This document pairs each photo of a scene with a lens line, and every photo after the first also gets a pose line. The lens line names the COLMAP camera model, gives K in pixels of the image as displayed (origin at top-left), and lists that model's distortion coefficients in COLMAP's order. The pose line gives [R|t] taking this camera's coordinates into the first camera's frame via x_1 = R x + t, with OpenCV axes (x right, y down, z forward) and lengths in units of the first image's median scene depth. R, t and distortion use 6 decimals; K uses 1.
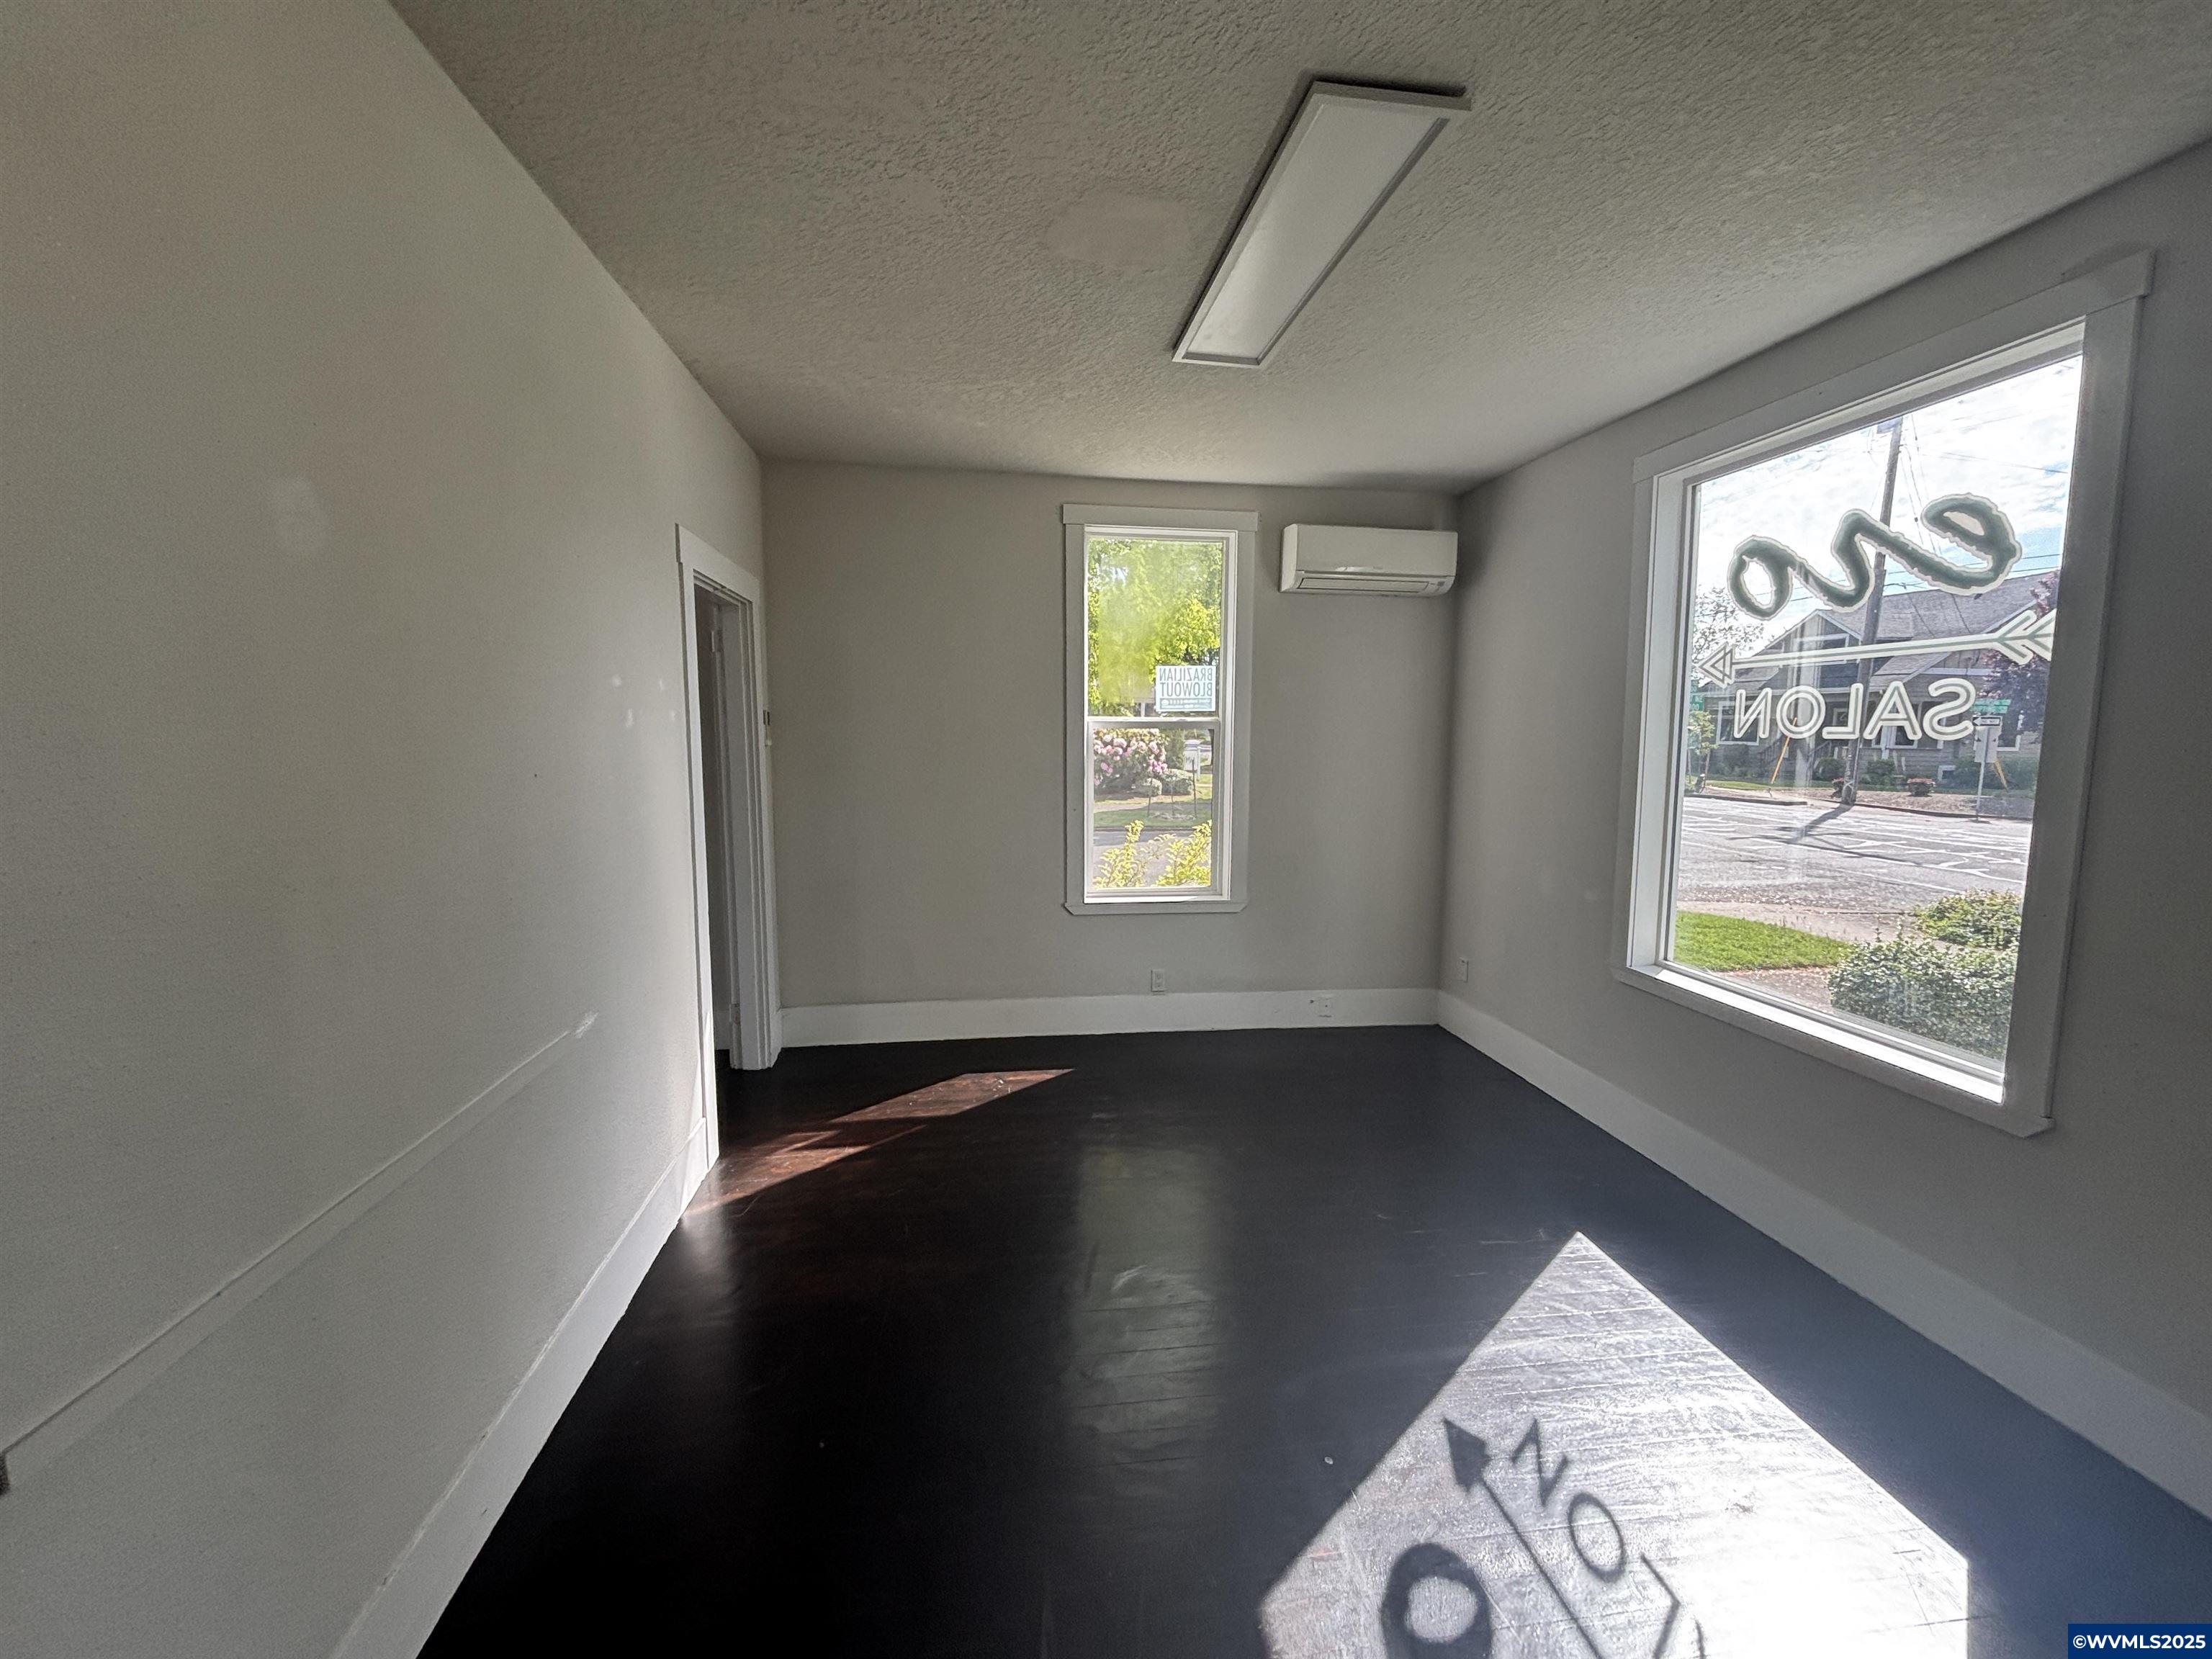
lens RADIAL K [[888.2, 0, 1107.7], [0, 888.2, 816.7], [0, 0, 1]] dist [-0.010889, 0.003356]
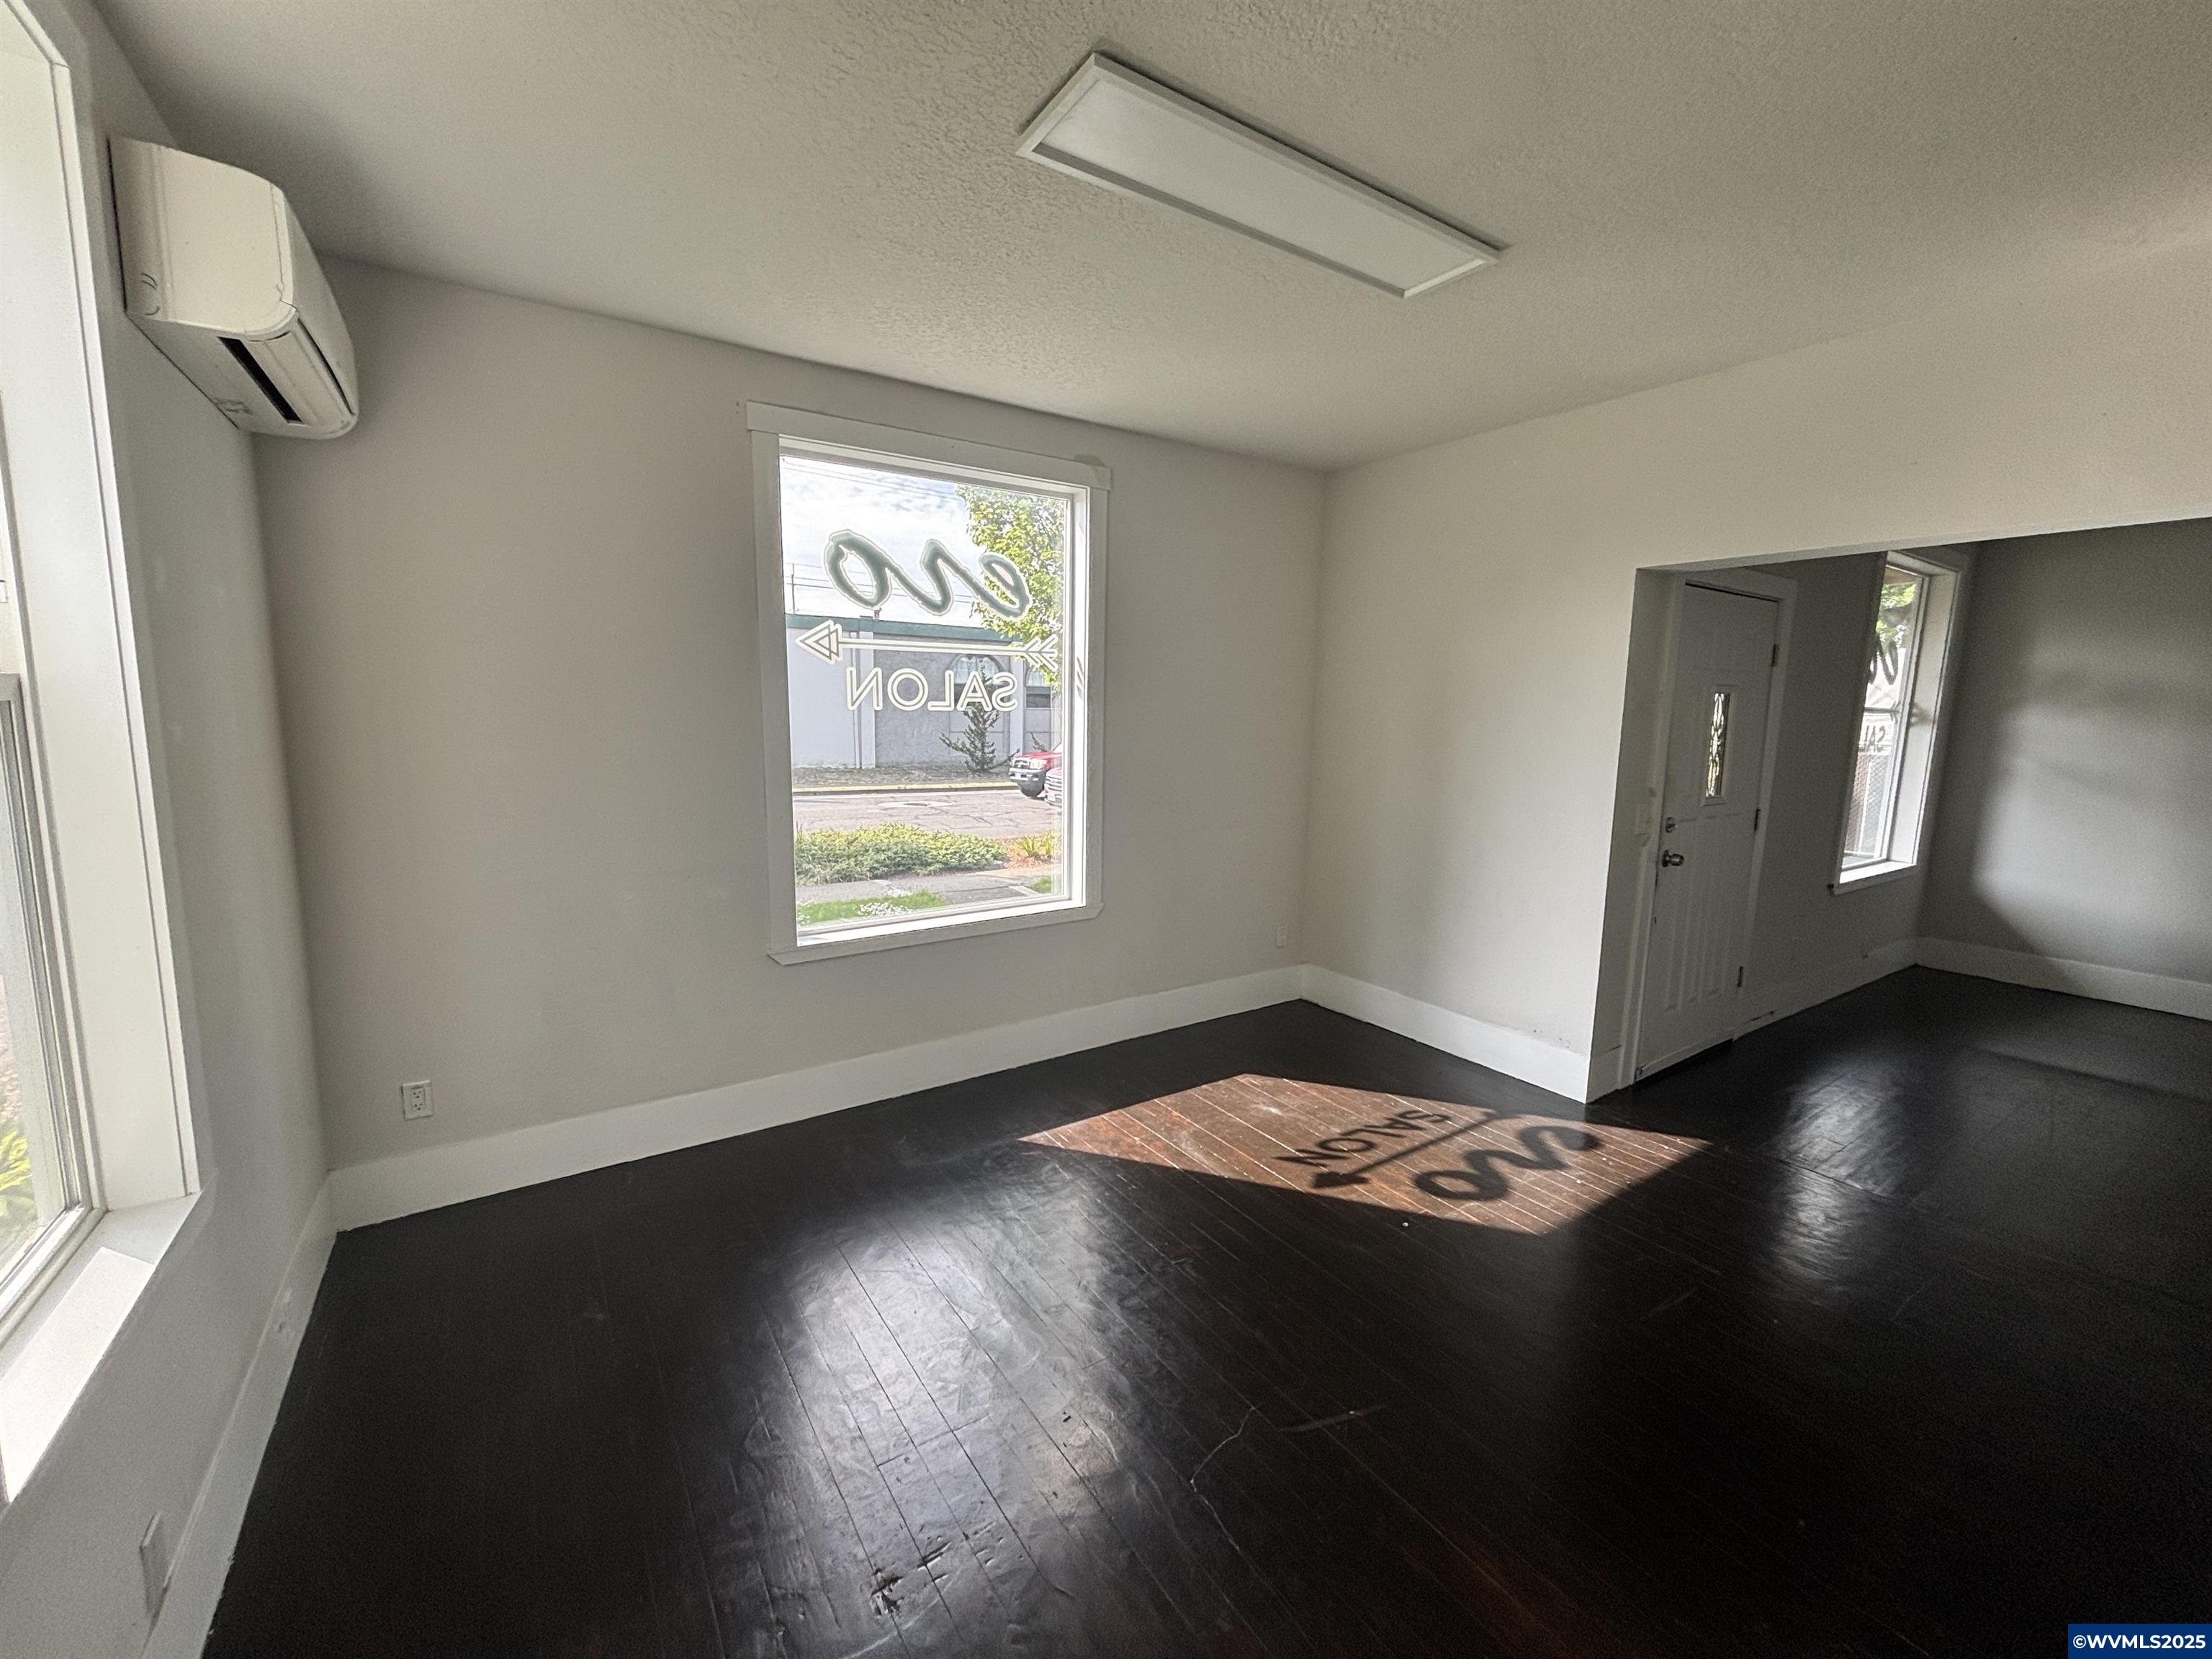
lens RADIAL K [[888.2, 0, 1107.7], [0, 888.2, 816.7], [0, 0, 1]] dist [-0.010889, 0.003356]
pose [[-0.414900, -0.139105, 0.899171, -0.539855], [0.063801, 0.981363, 0.181260, -0.163081], [-0.907628, 0.132573, -0.398292, 1.367422]]
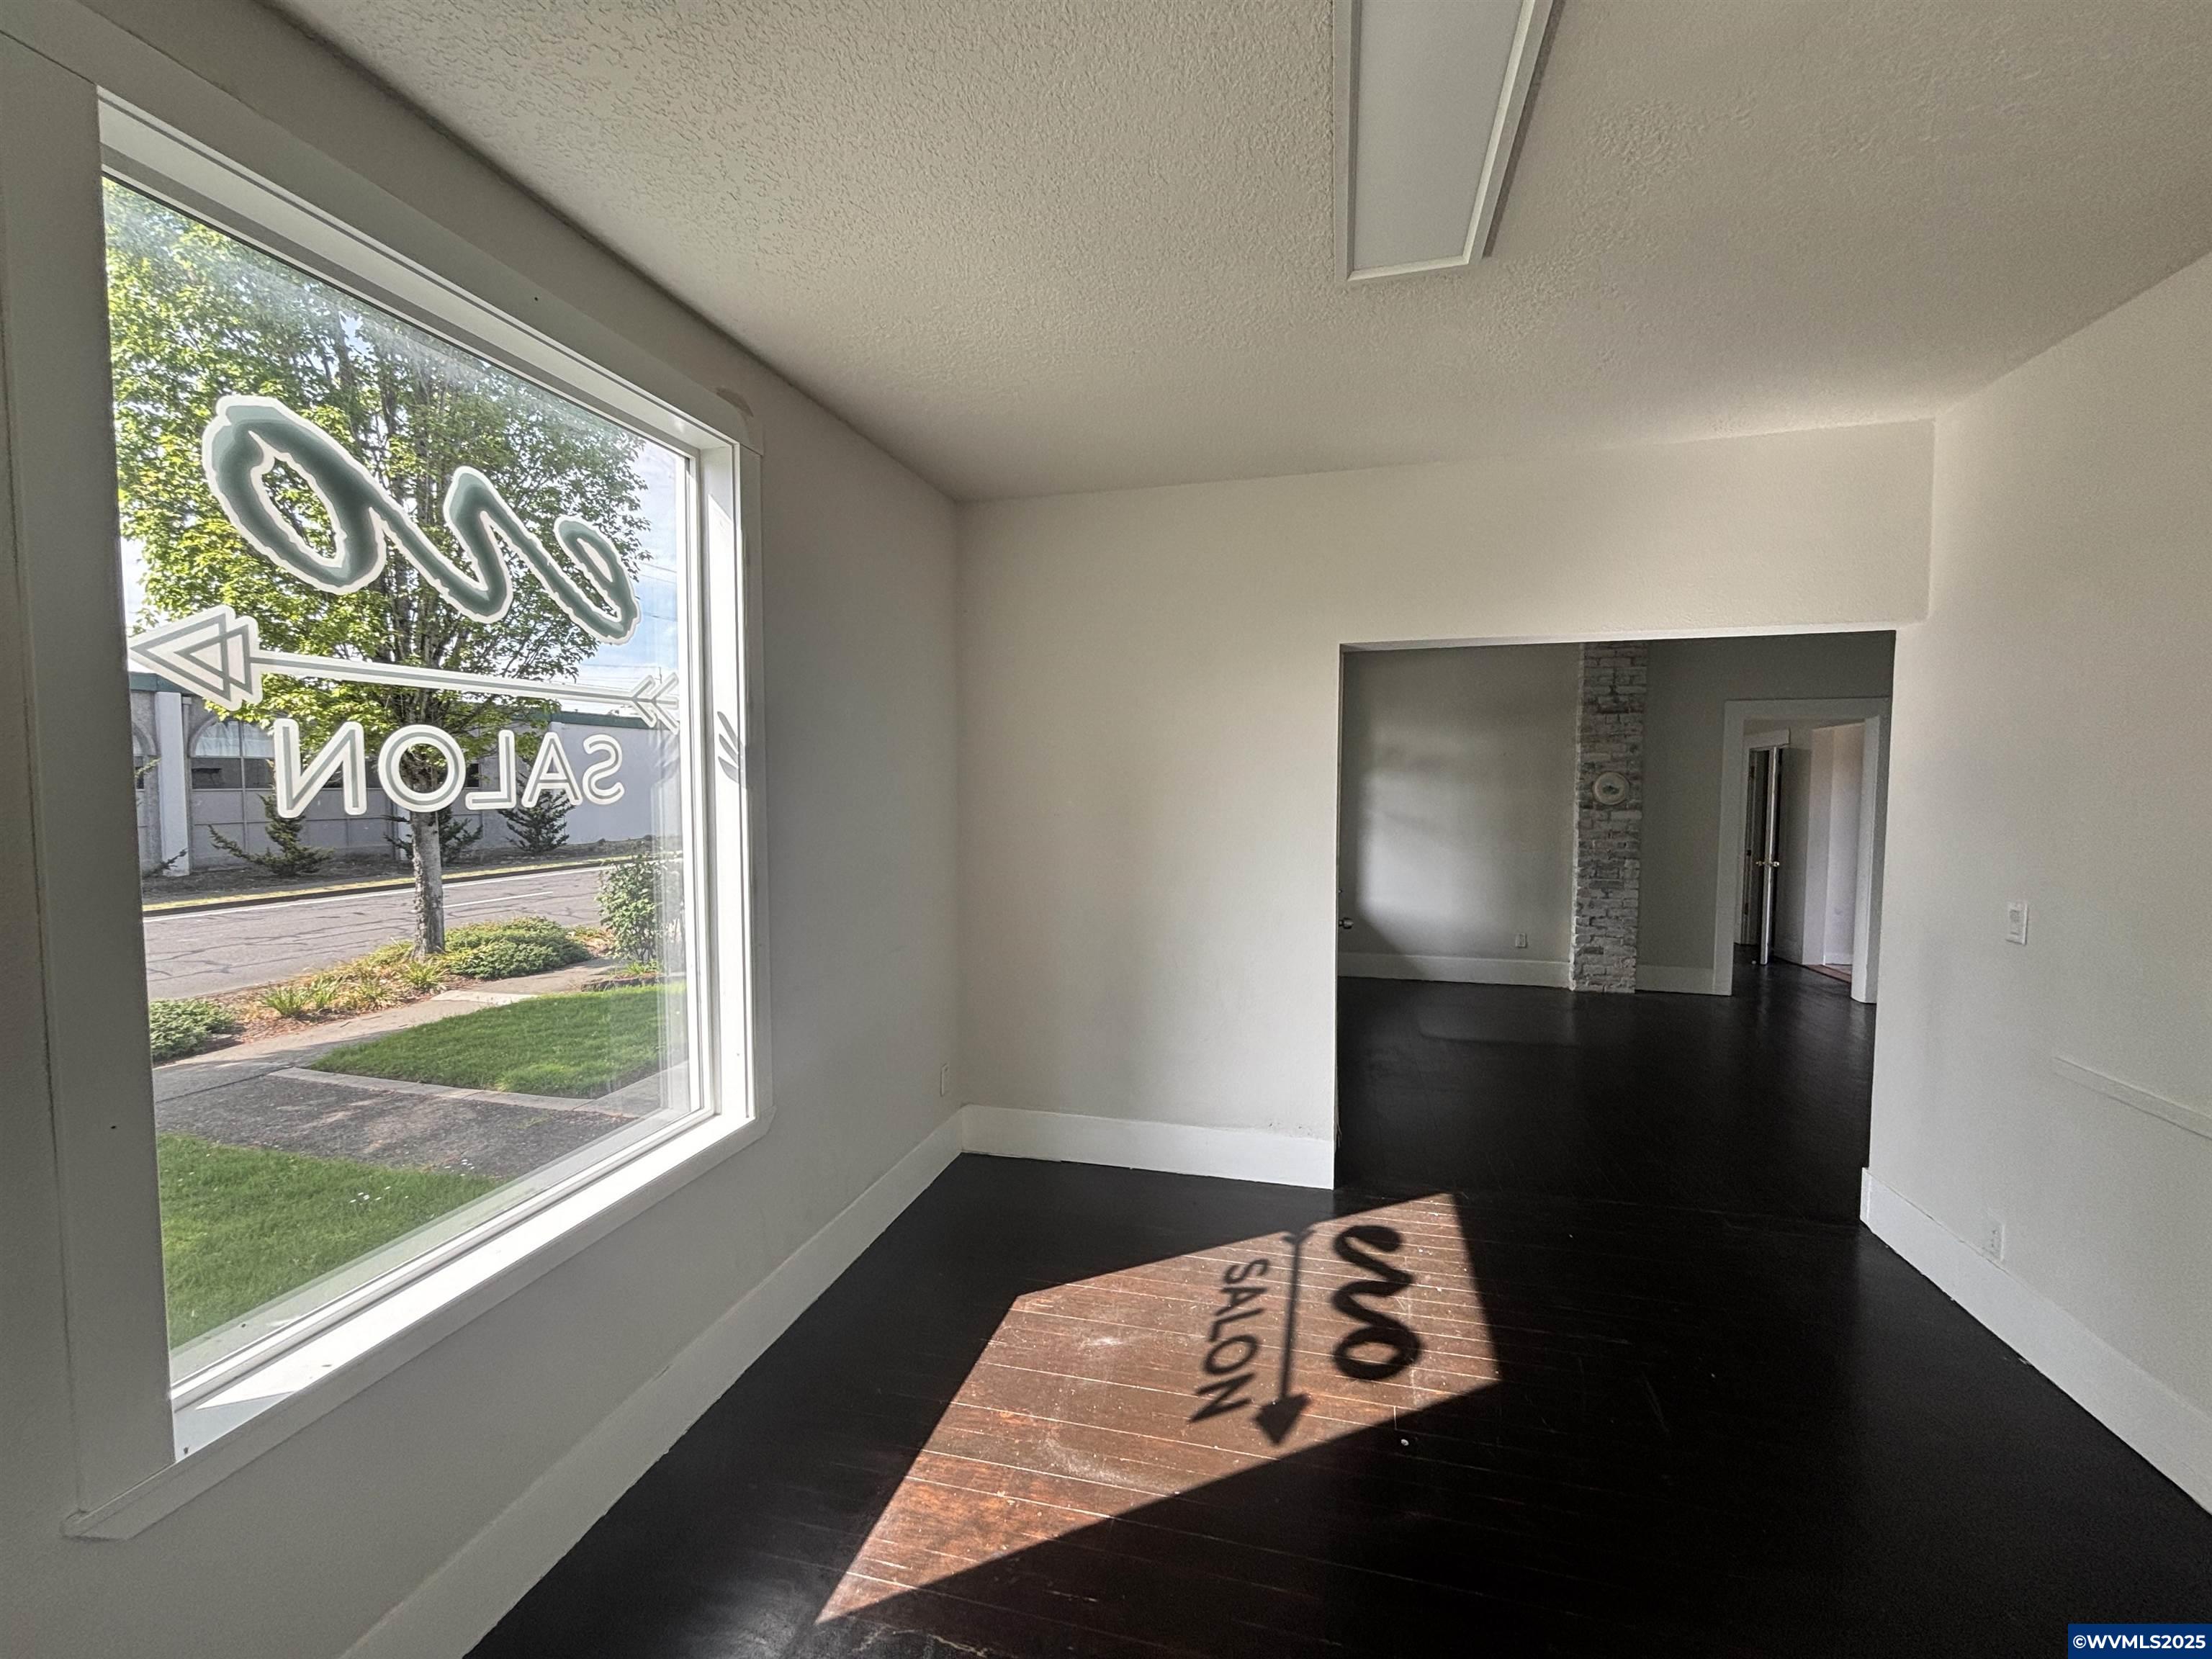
lens RADIAL K [[899.2, 0, 1109.9], [0, 899.2, 813.1], [0, 0, 1]] dist [-0.000348, 0.000009]
pose [[-0.920096, -0.036730, 0.389967, 0.125857], [0.018522, 0.990400, 0.136983, -0.175566], [-0.391255, 0.133260, -0.910583, 1.481610]]
